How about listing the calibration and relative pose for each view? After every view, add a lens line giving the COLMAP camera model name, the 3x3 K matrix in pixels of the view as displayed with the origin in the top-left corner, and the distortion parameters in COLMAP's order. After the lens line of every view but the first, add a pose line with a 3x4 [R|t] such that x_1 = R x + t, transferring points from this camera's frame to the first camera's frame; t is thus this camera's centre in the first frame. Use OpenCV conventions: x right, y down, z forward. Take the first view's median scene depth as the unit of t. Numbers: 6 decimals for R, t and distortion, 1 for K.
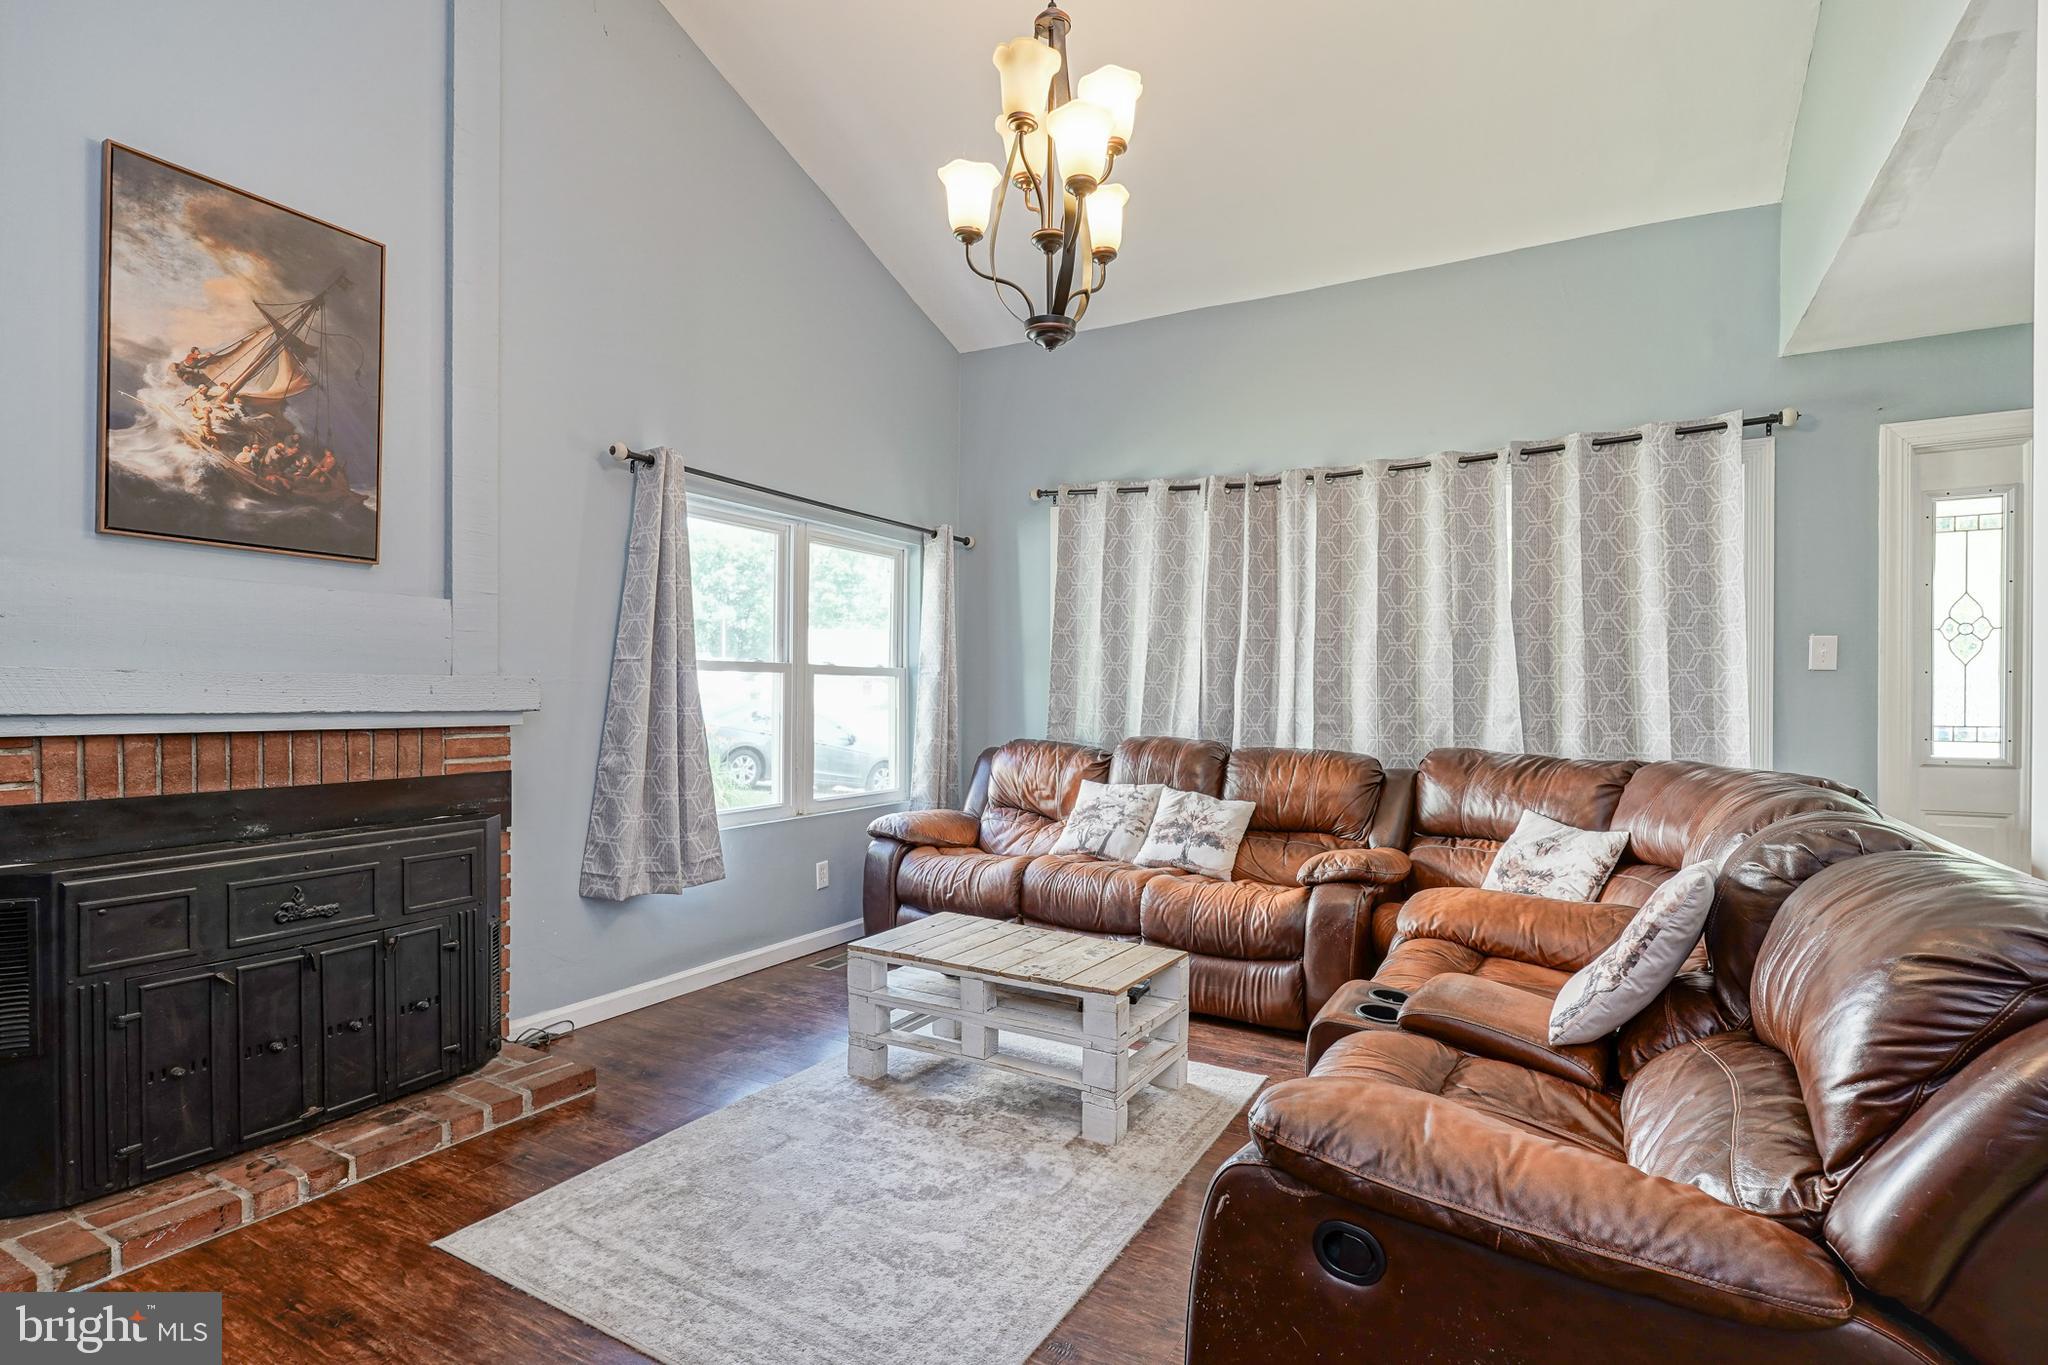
lens RADIAL K [[1040.2, 0, 1043.3], [0, 1040.2, 696.0], [0, 0, 1]] dist [-0.013690, 0.008323]
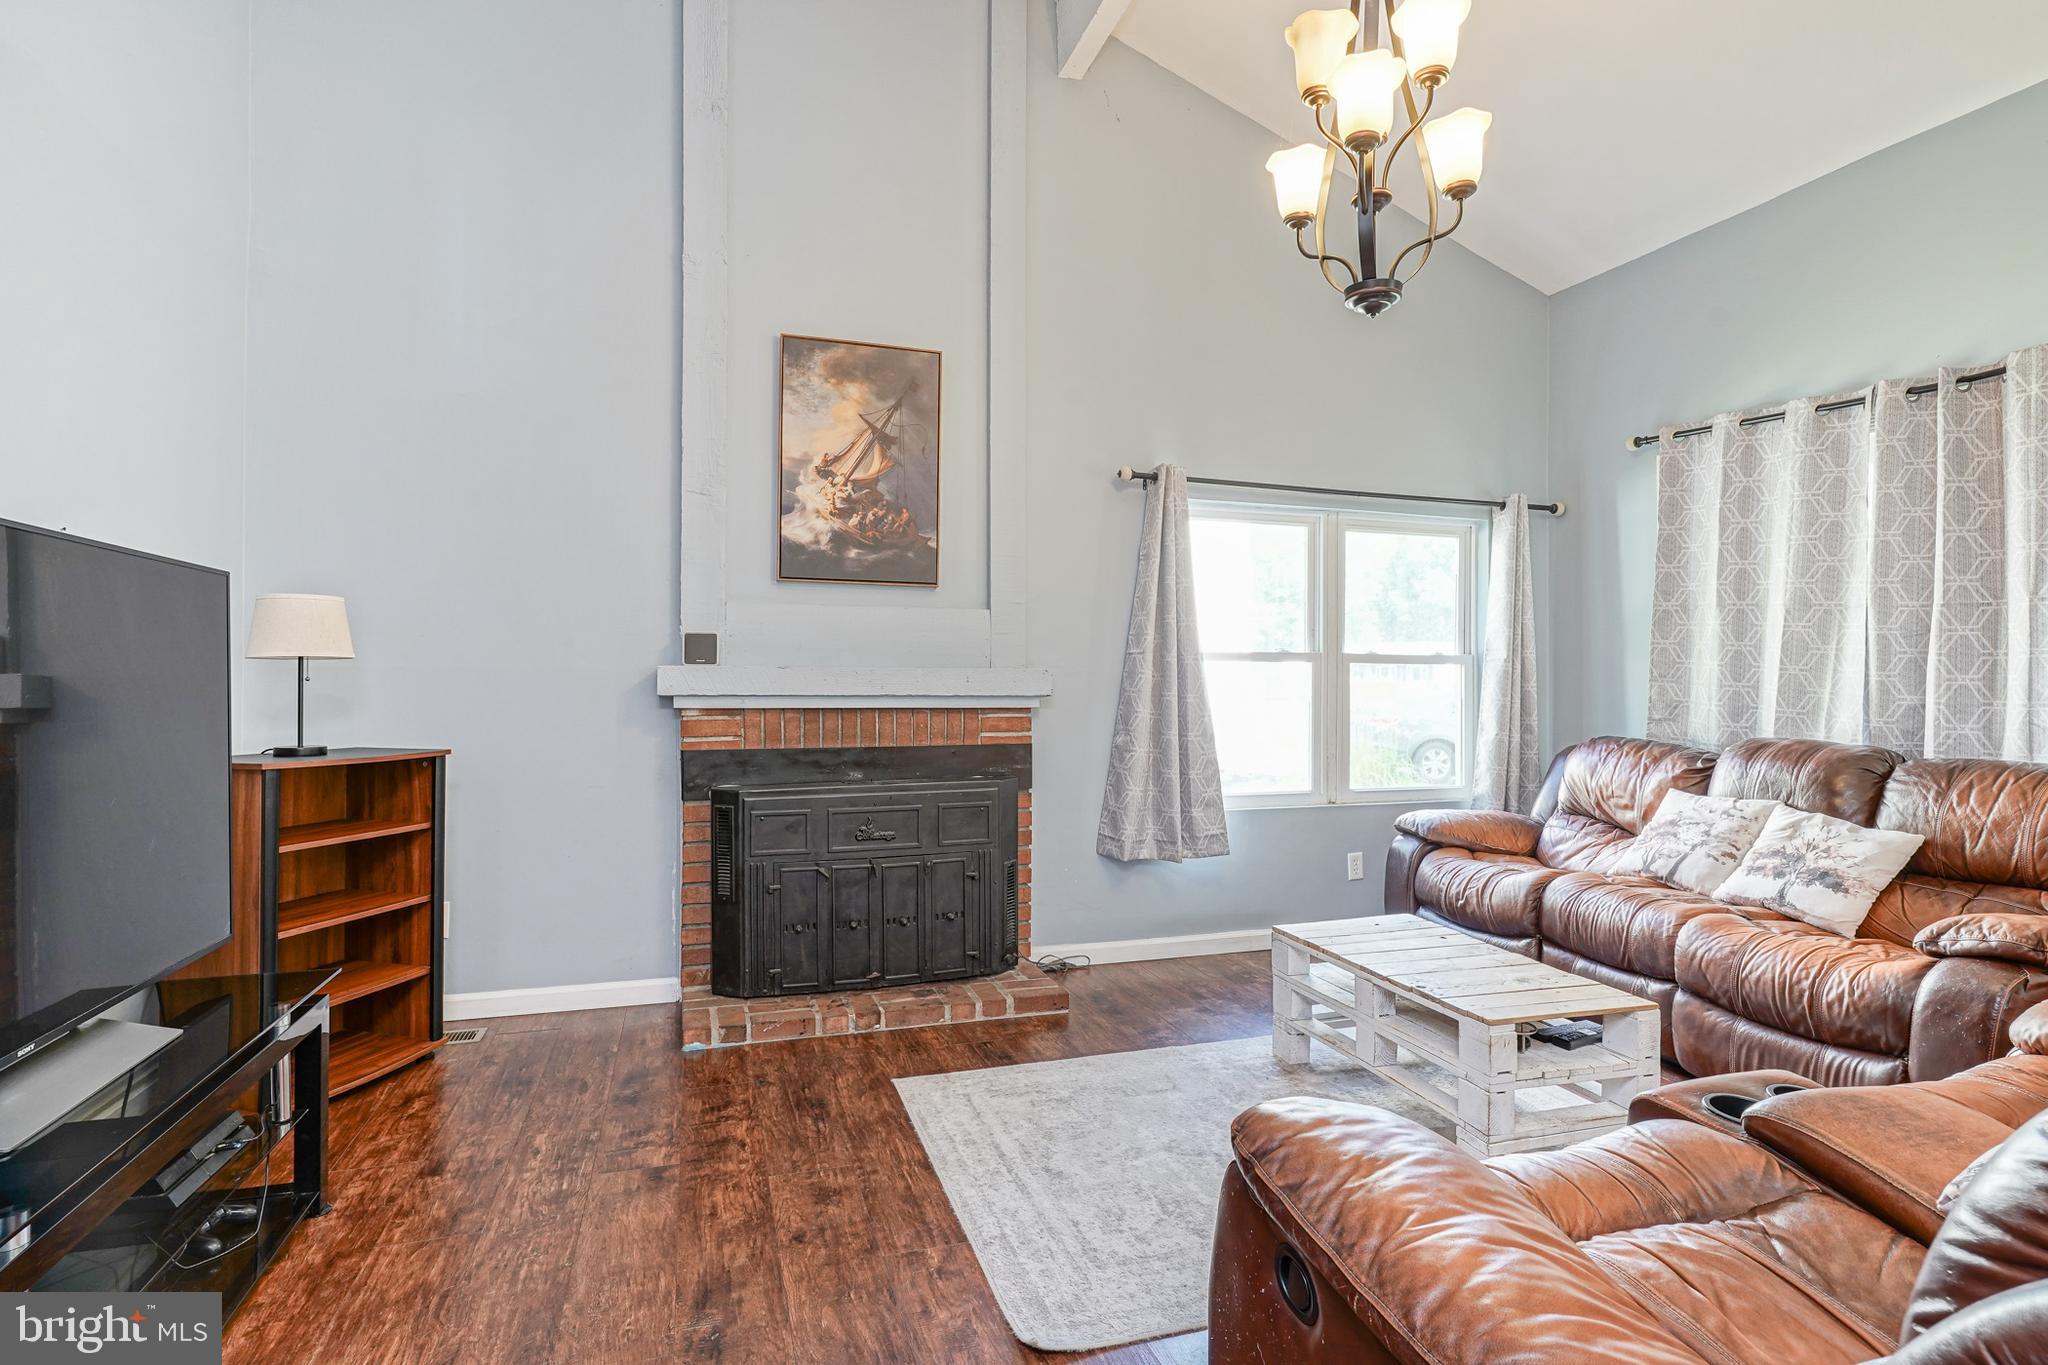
lens RADIAL K [[1046.3, 0, 979.7], [0, 1046.3, 677.4], [0, 0, 1]] dist [-0.004617, 0.002004]
pose [[0.709874, -0.005500, -0.704307, 0.333747], [-0.001342, 0.999957, -0.009162, 0.003281], [0.704328, 0.007449, 0.709836, 0.060810]]
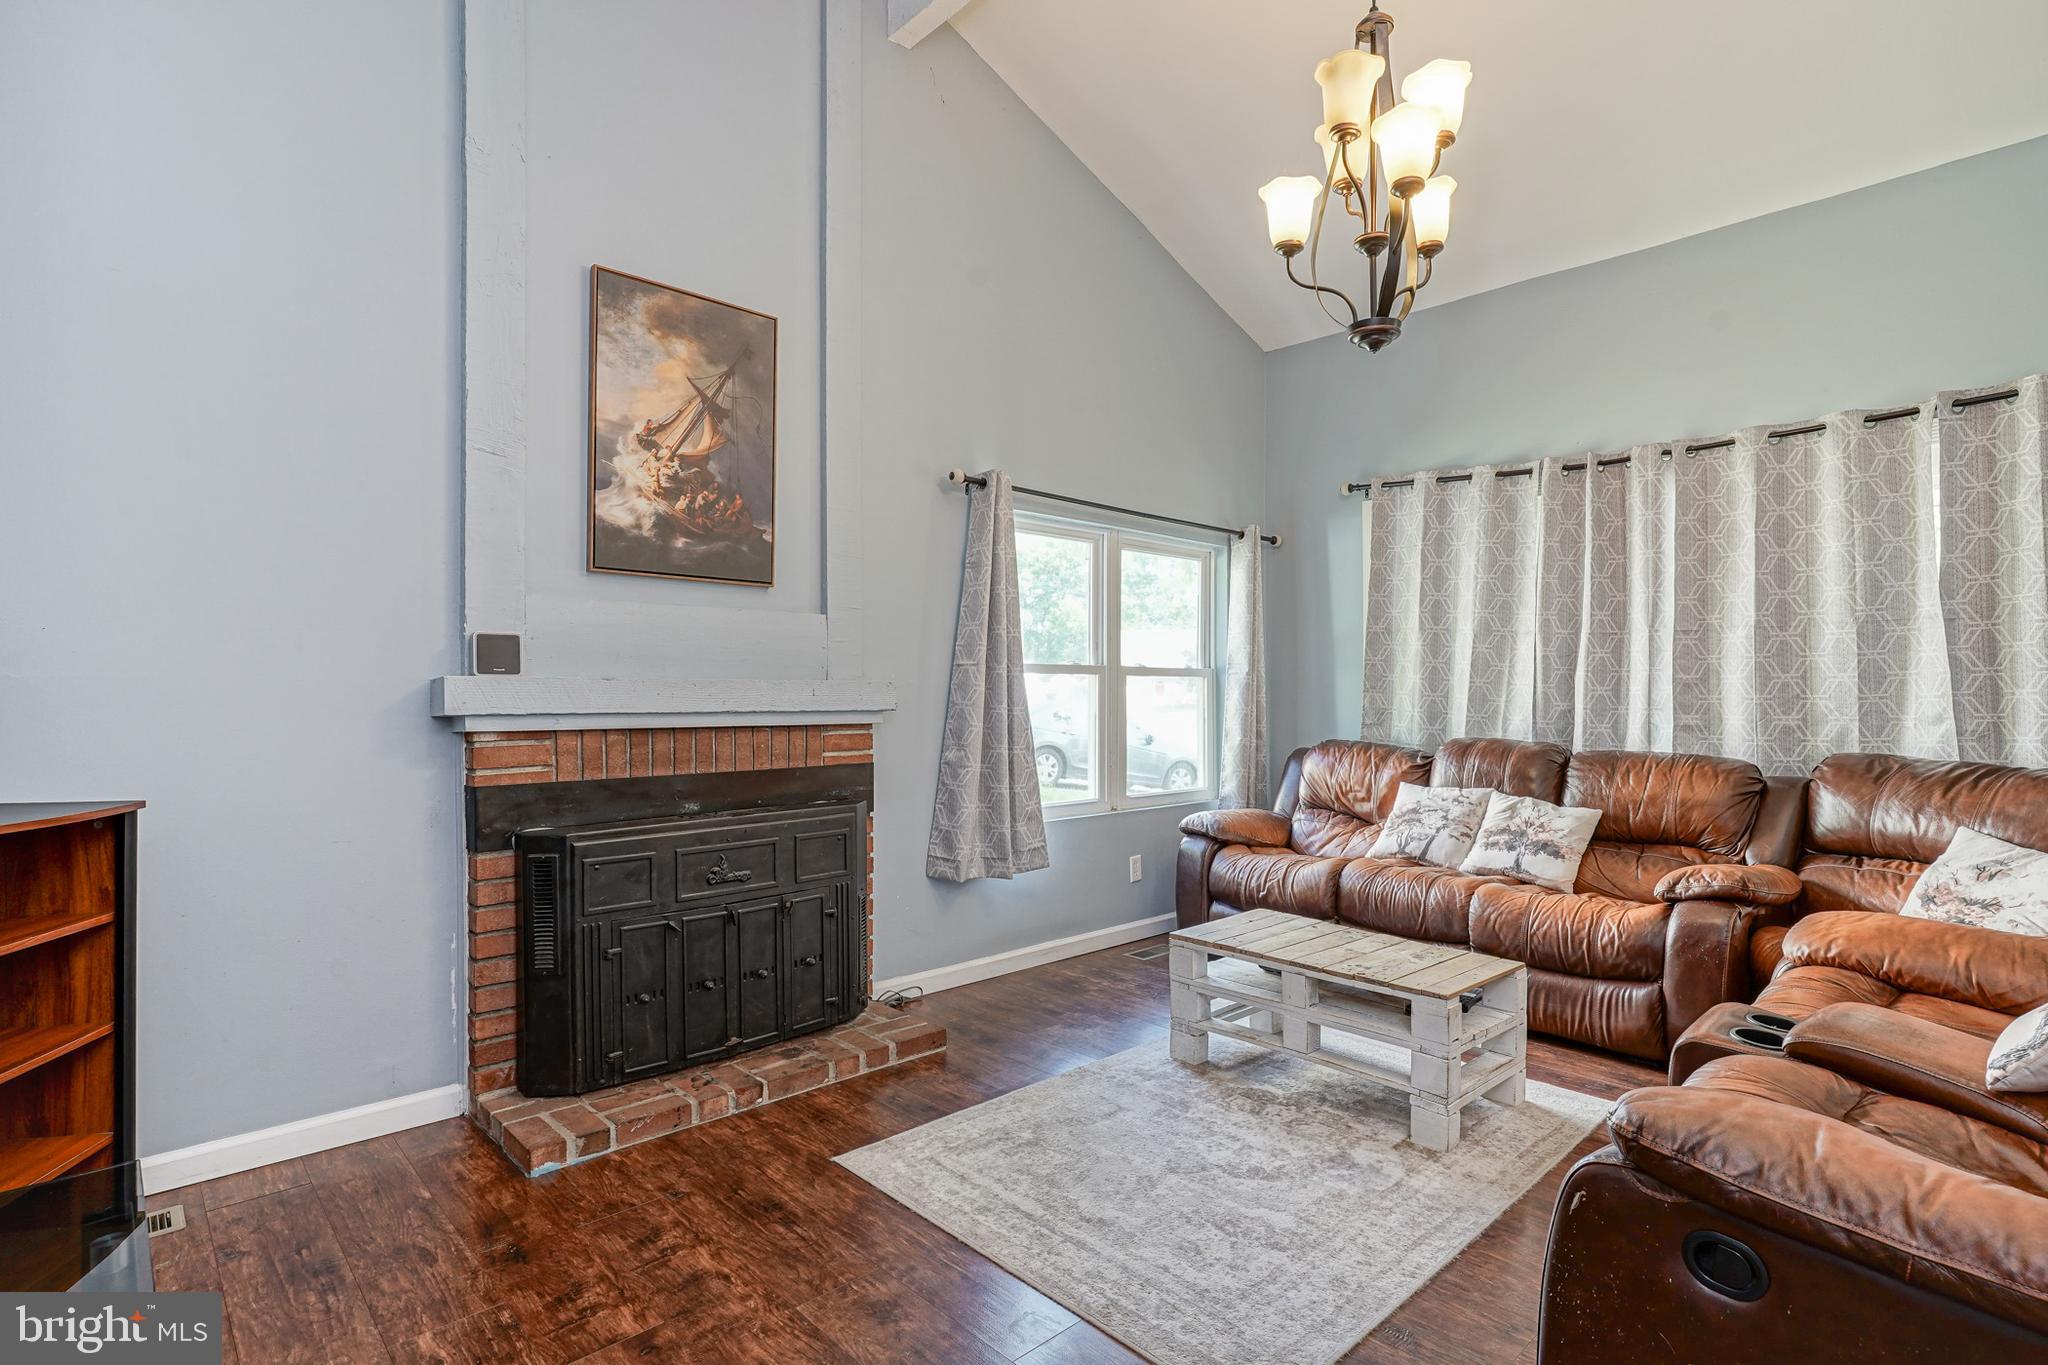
lens RADIAL K [[1055.8, 0, 1006.8], [0, 1055.8, 693.7], [0, 0, 1]] dist [-0.011396, 0.007338]
pose [[0.952966, -0.005441, -0.303028, -0.020315], [0.004692, 0.999984, -0.003198, -0.000040], [0.303040, 0.001626, 0.952976, -0.064962]]
